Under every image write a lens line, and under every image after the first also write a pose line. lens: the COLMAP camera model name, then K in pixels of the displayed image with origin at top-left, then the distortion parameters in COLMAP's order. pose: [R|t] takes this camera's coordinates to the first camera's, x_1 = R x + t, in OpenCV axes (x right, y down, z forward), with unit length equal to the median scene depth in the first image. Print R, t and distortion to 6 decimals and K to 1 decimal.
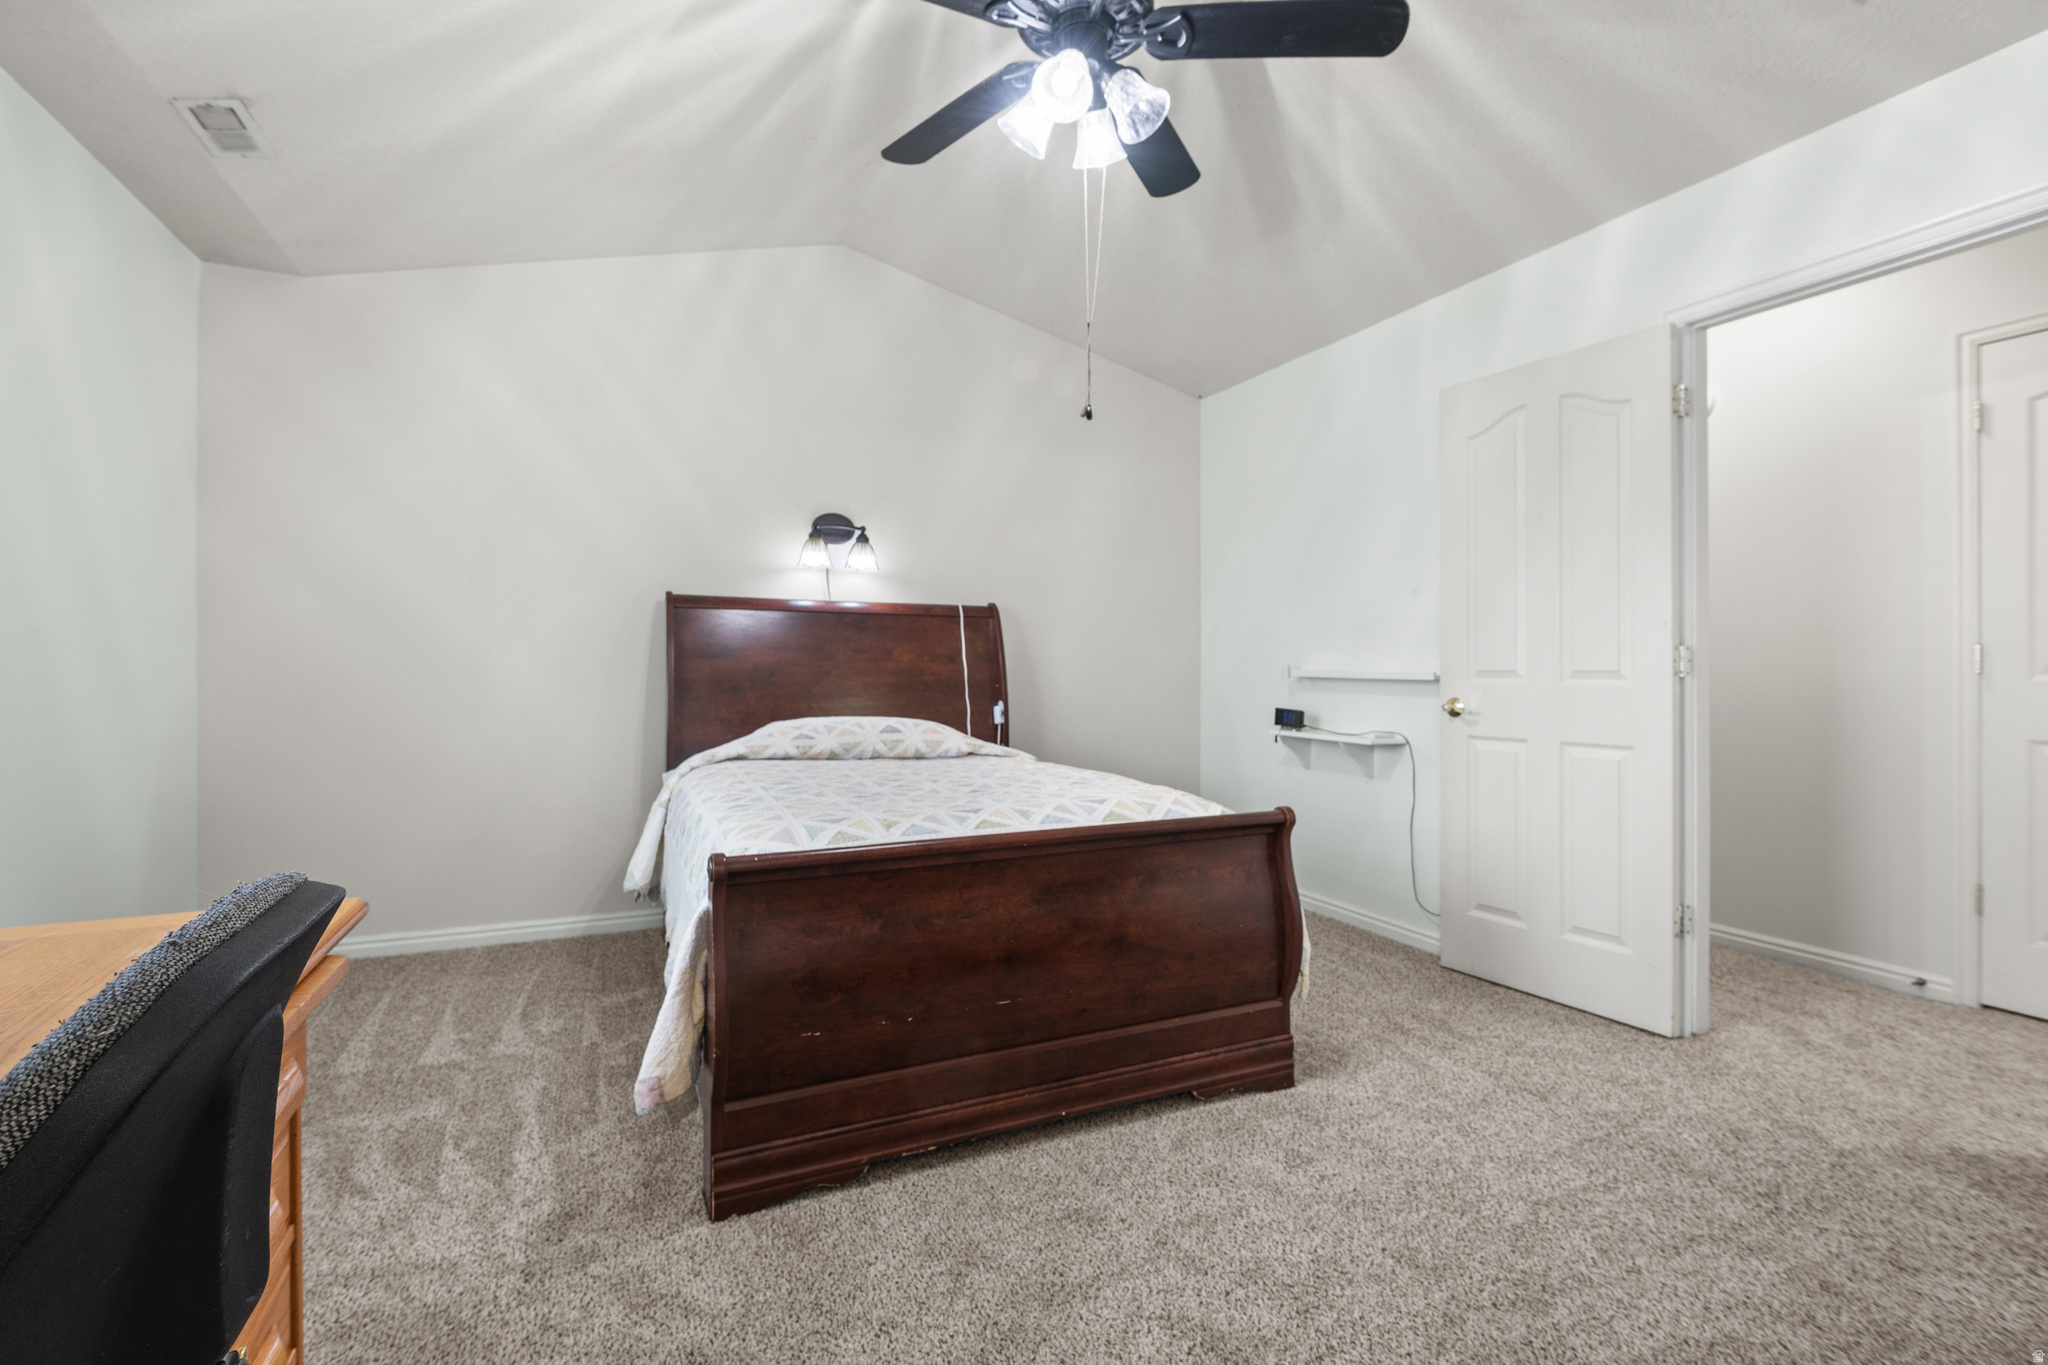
lens RADIAL K [[938.3, 0, 1028.1], [0, 938.3, 661.7], [0, 0, 1]] dist [0.002903, -0.000113]
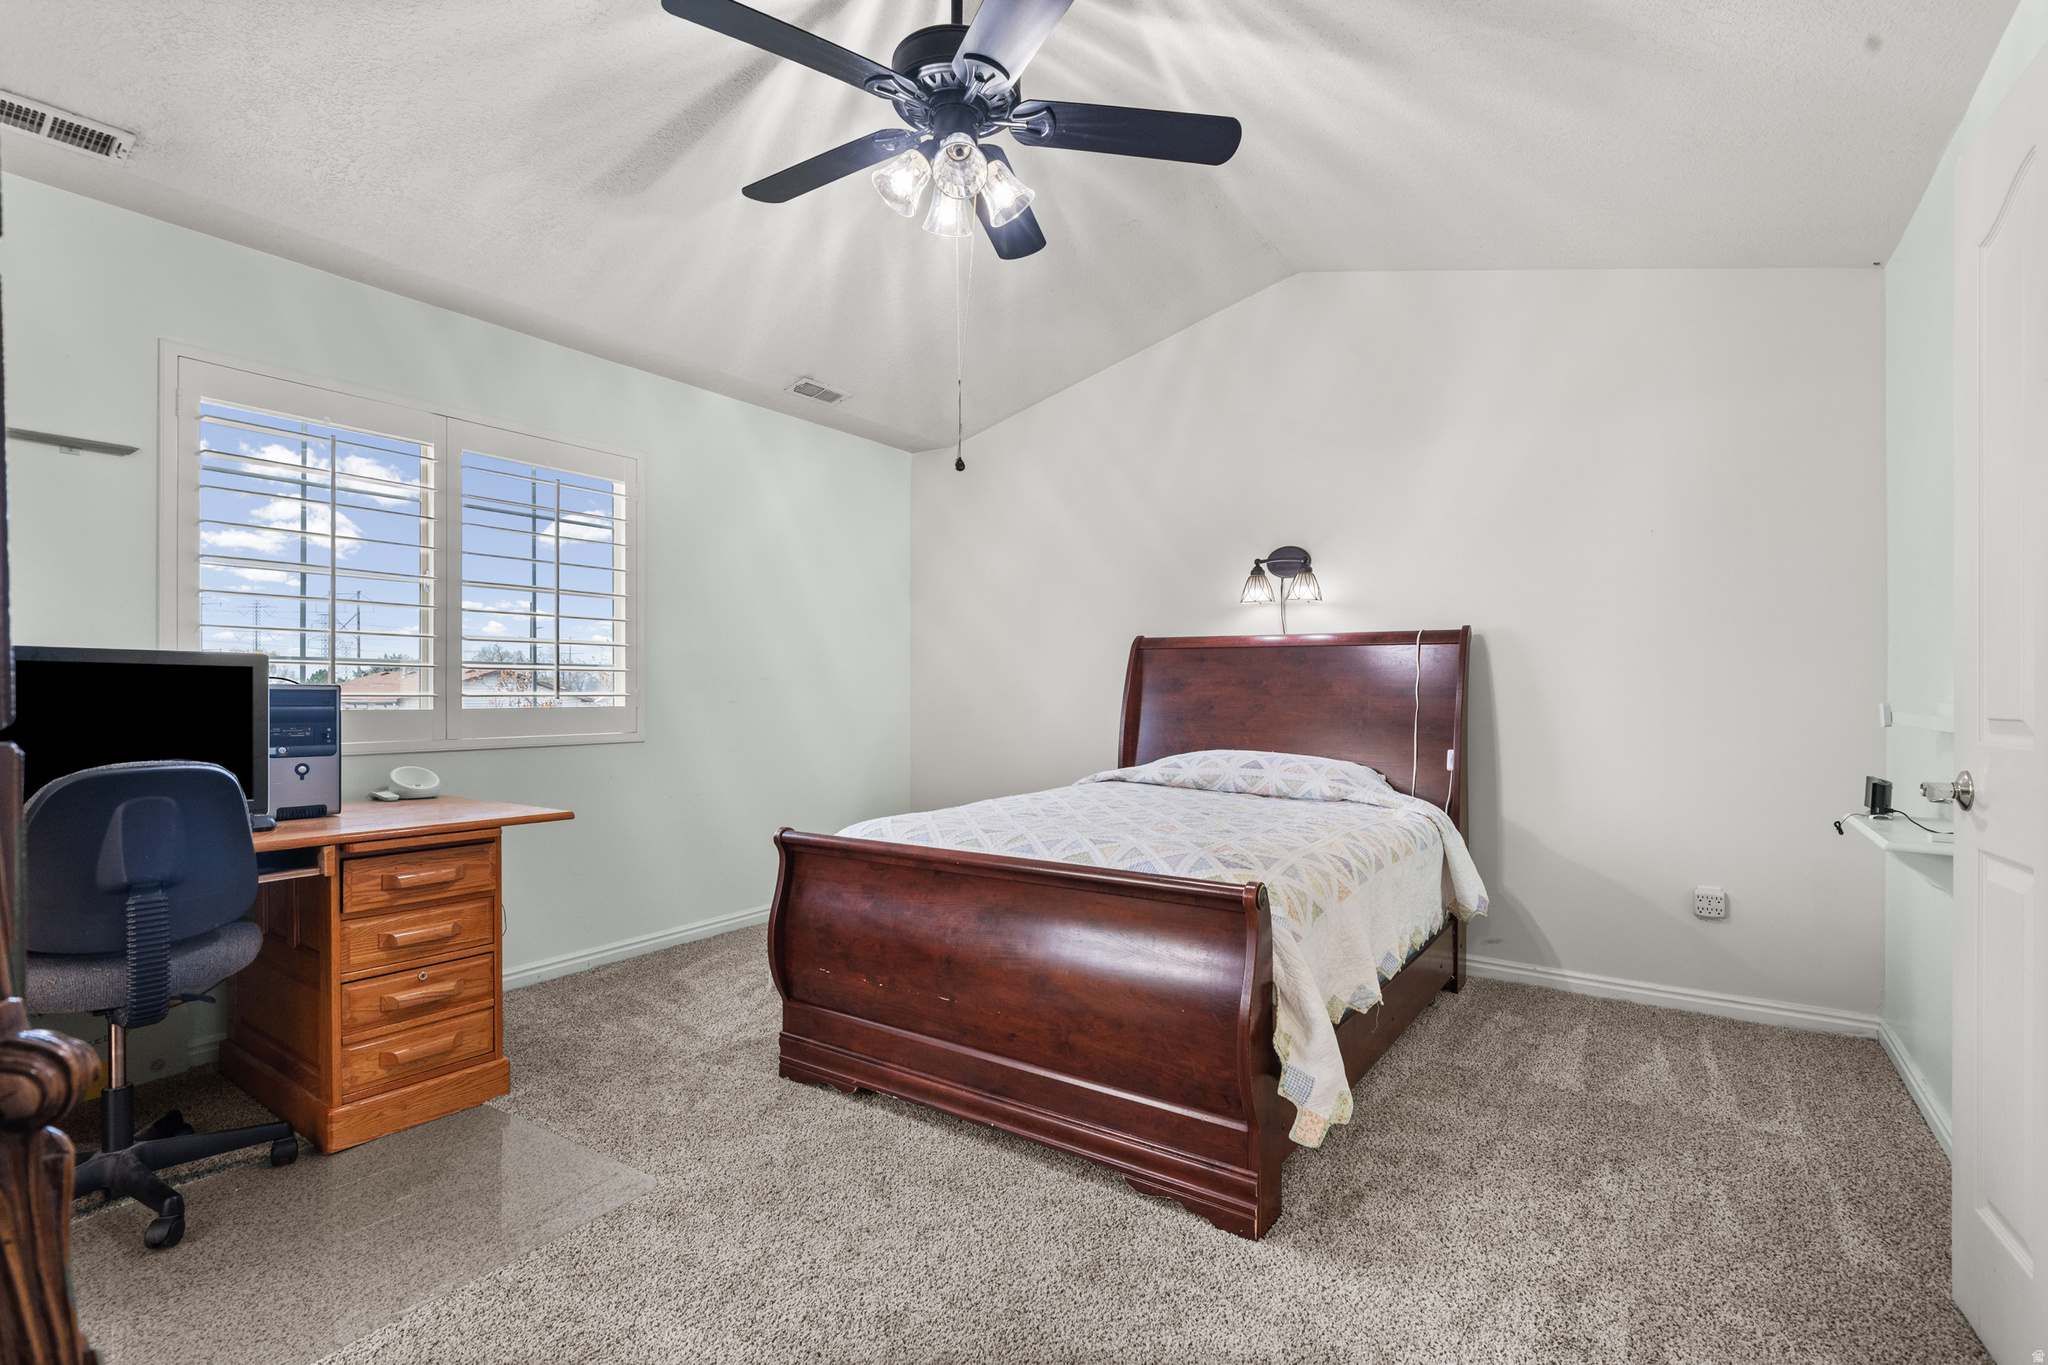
lens RADIAL K [[938.3, 0, 1028.9], [0, 938.3, 700.1], [0, 0, 1]] dist [0.002903, -0.000113]
pose [[0.514507, 0.003187, -0.857480, 0.603648], [0.001066, 0.999990, 0.004357, -0.000716], [0.857486, -0.003156, 0.514498, 0.308623]]
